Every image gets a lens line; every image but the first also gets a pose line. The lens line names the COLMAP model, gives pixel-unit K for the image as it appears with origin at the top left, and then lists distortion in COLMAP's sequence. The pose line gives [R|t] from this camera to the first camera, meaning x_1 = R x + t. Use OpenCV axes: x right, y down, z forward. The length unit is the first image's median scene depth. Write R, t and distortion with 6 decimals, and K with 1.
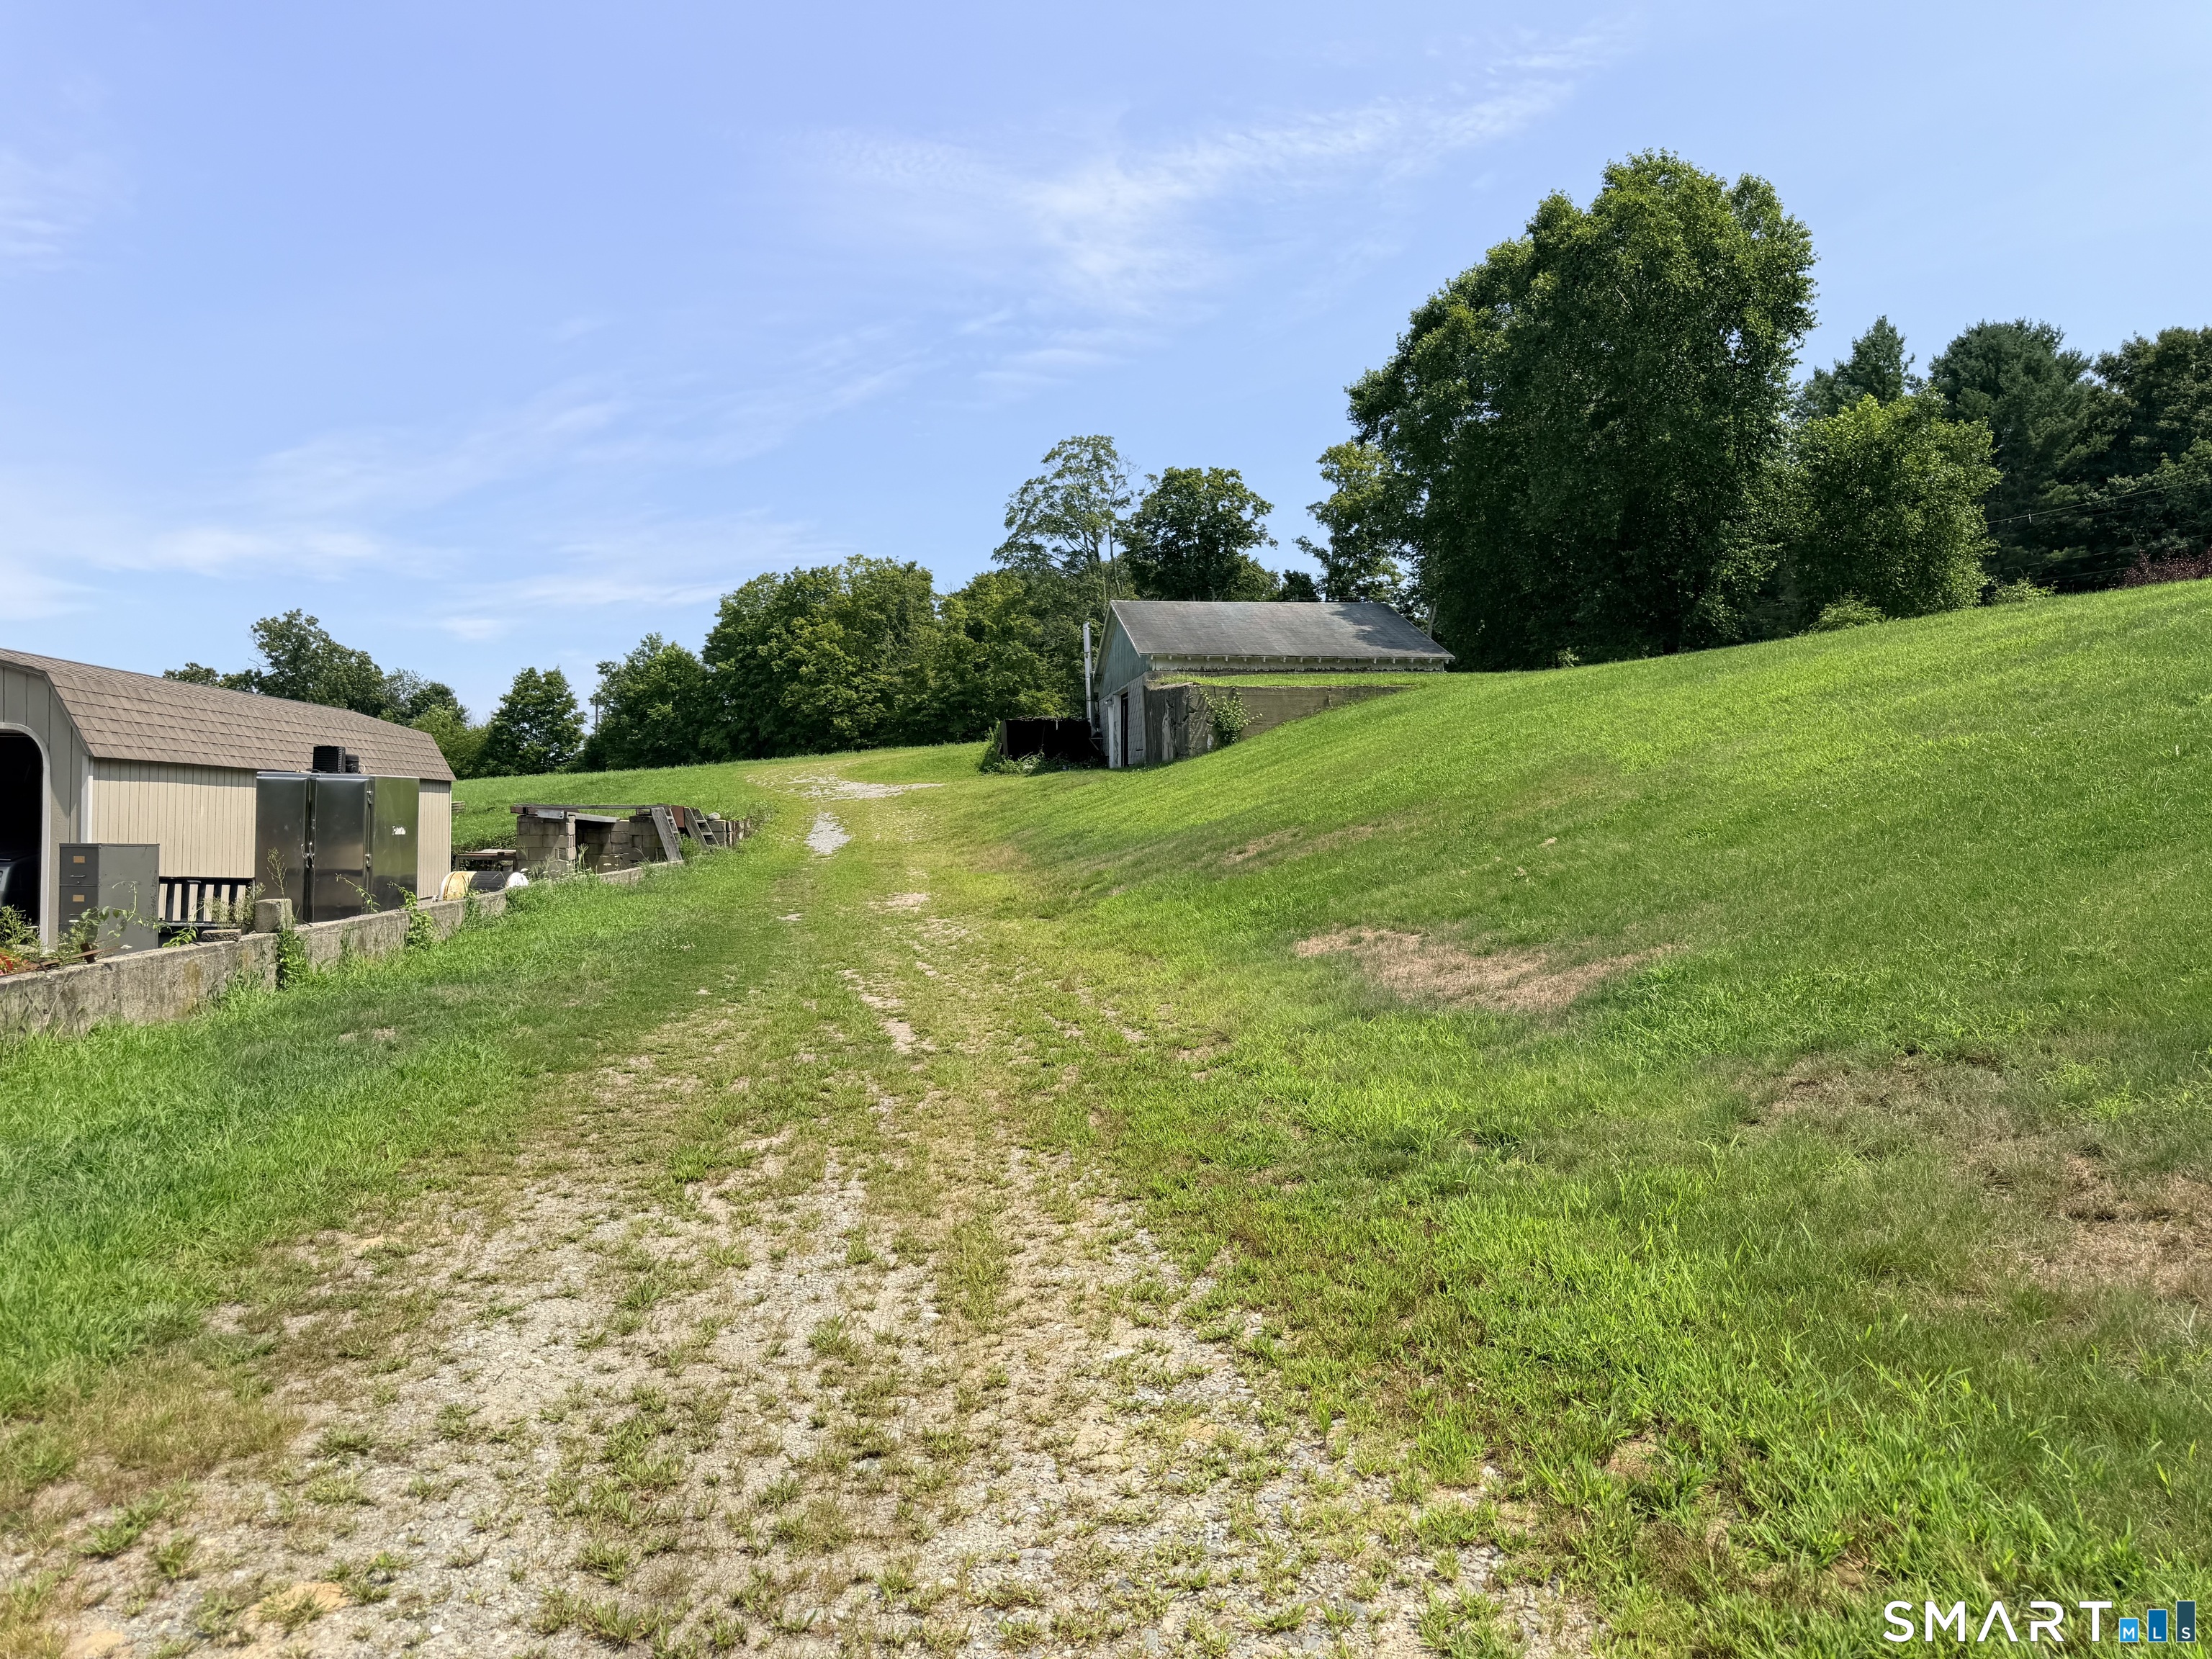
lens RADIAL K [[1525.6, 0, 1104.2], [0, 1525.6, 826.9], [0, 0, 1]] dist [0.008004, -0.000926]
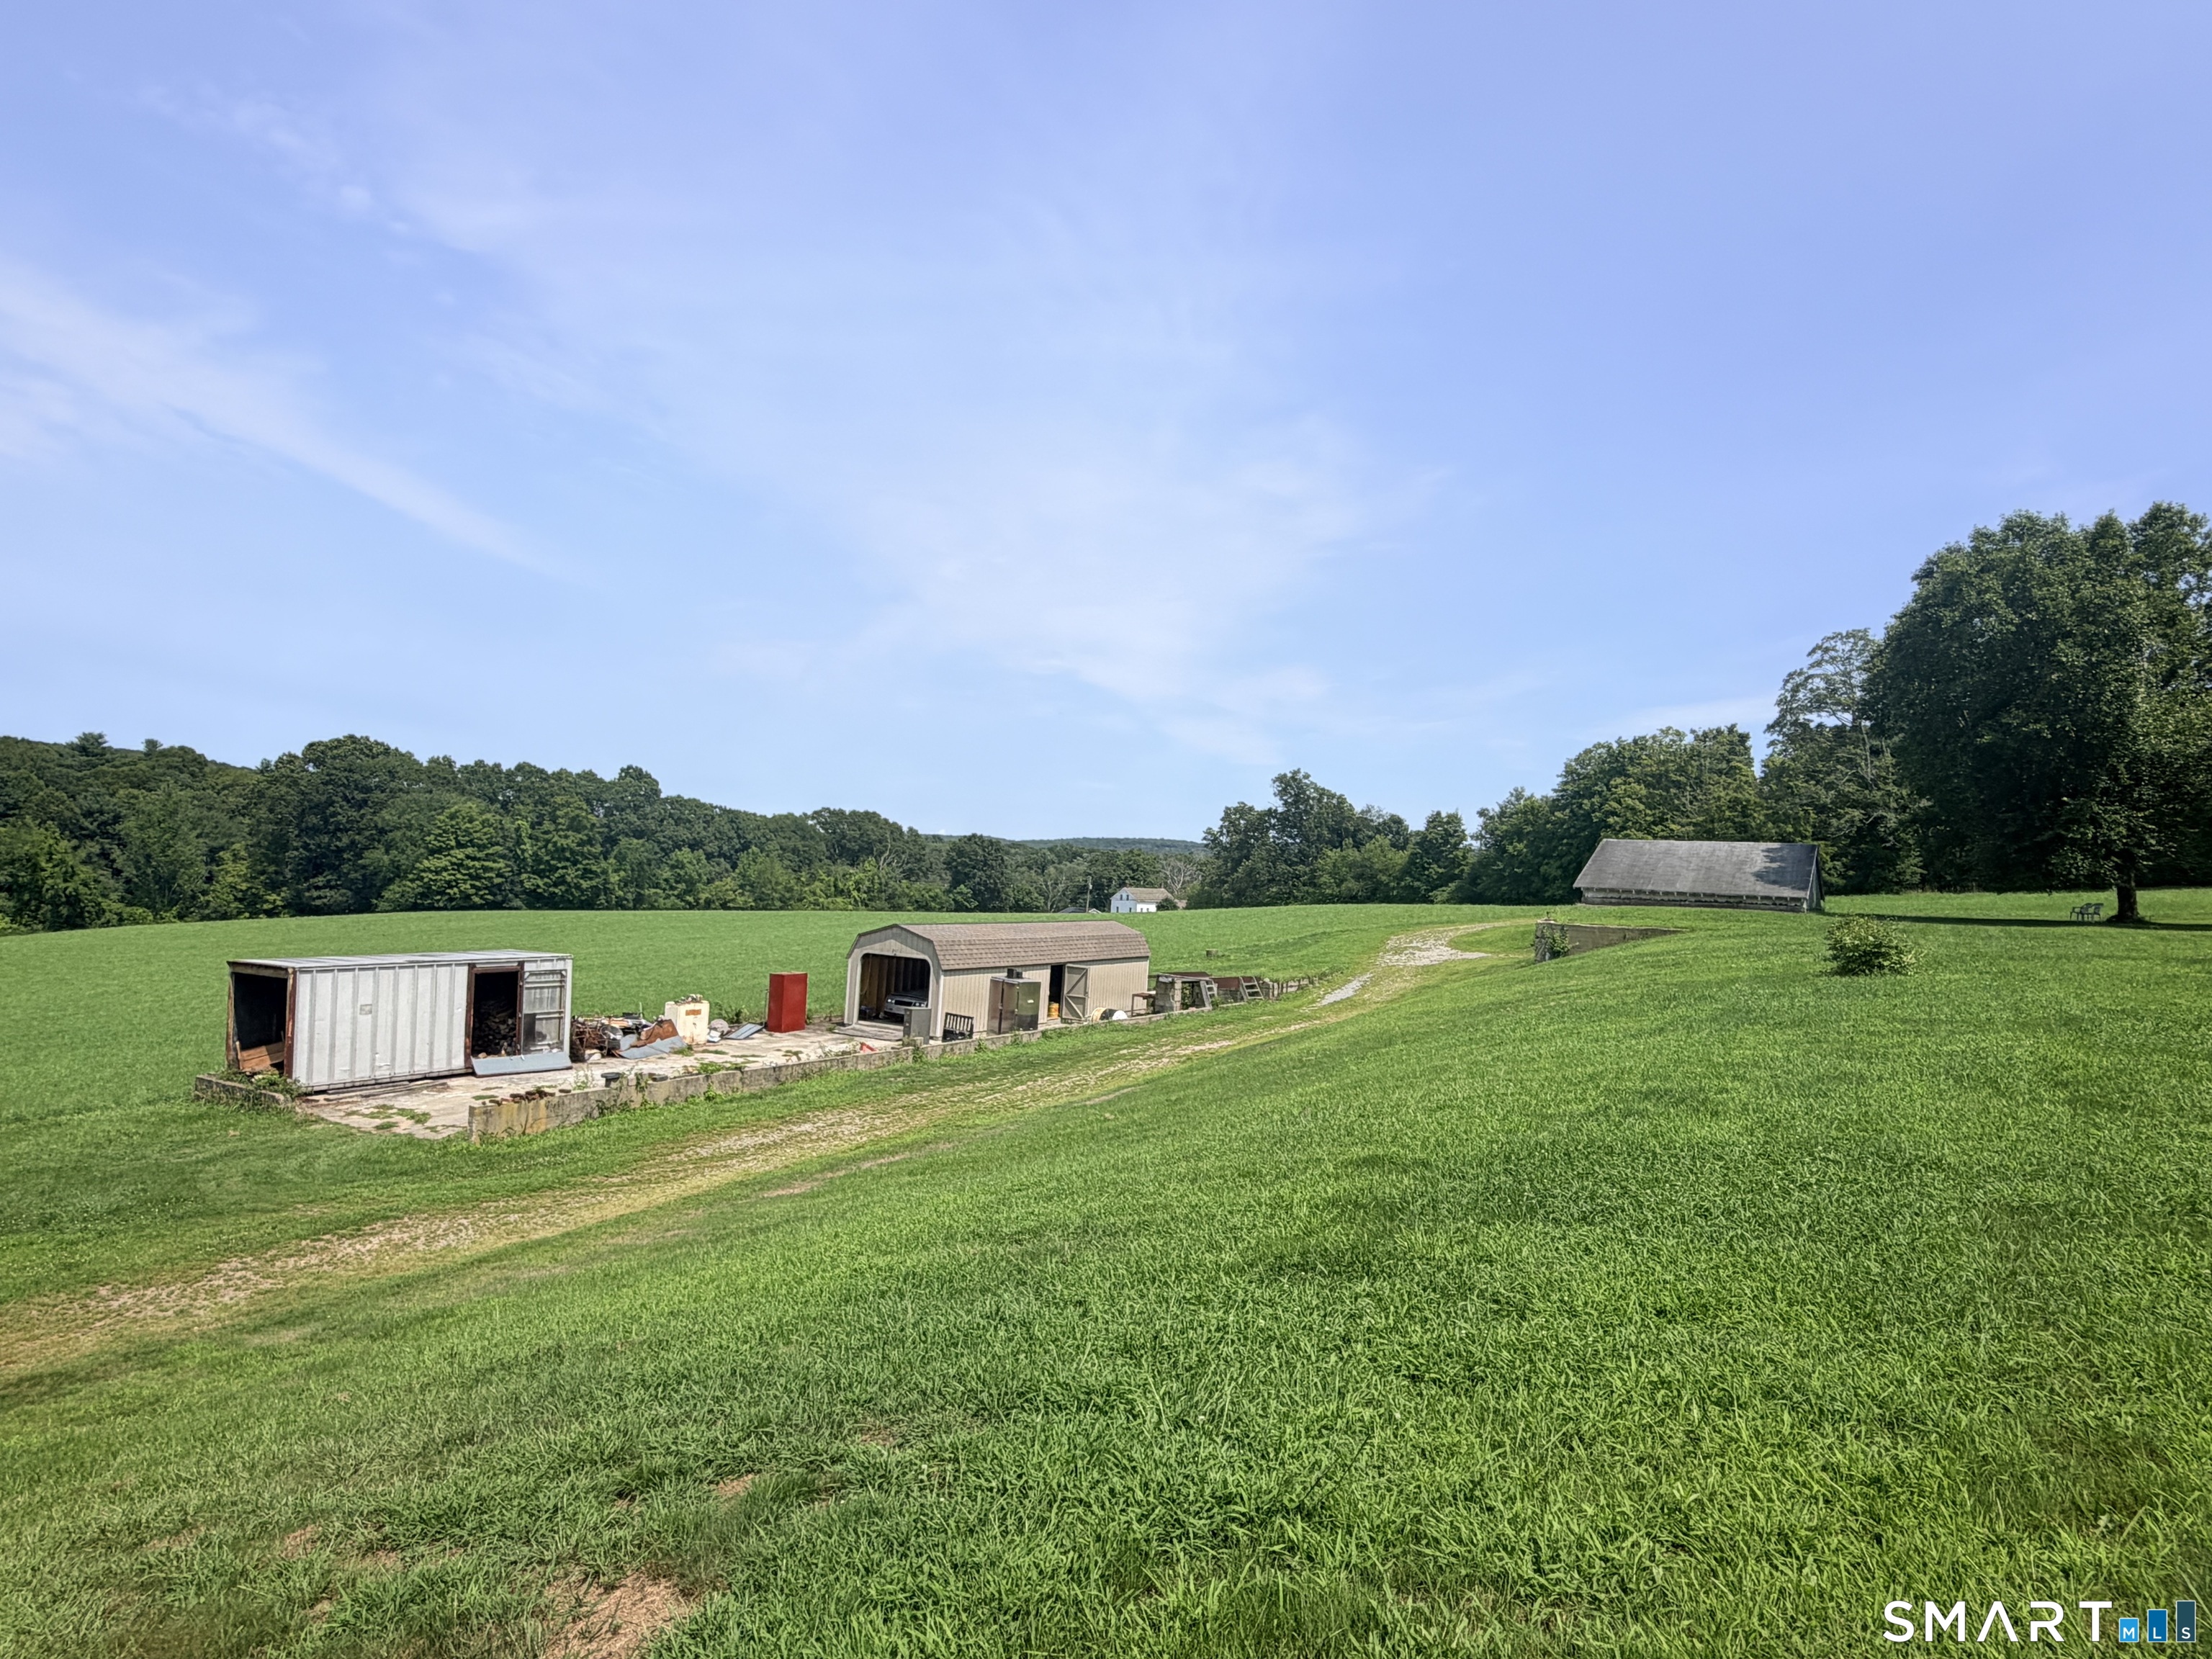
lens RADIAL K [[1309.3, 0, 1117.9], [0, 1309.3, 830.3], [0, 0, 1]] dist [-0.005795, 0.000249]
pose [[0.776675, 0.014552, -0.629733, 0.161256], [-0.049008, 0.998099, -0.037380, -0.031795], [0.627992, 0.059894, 0.775912, -0.105144]]
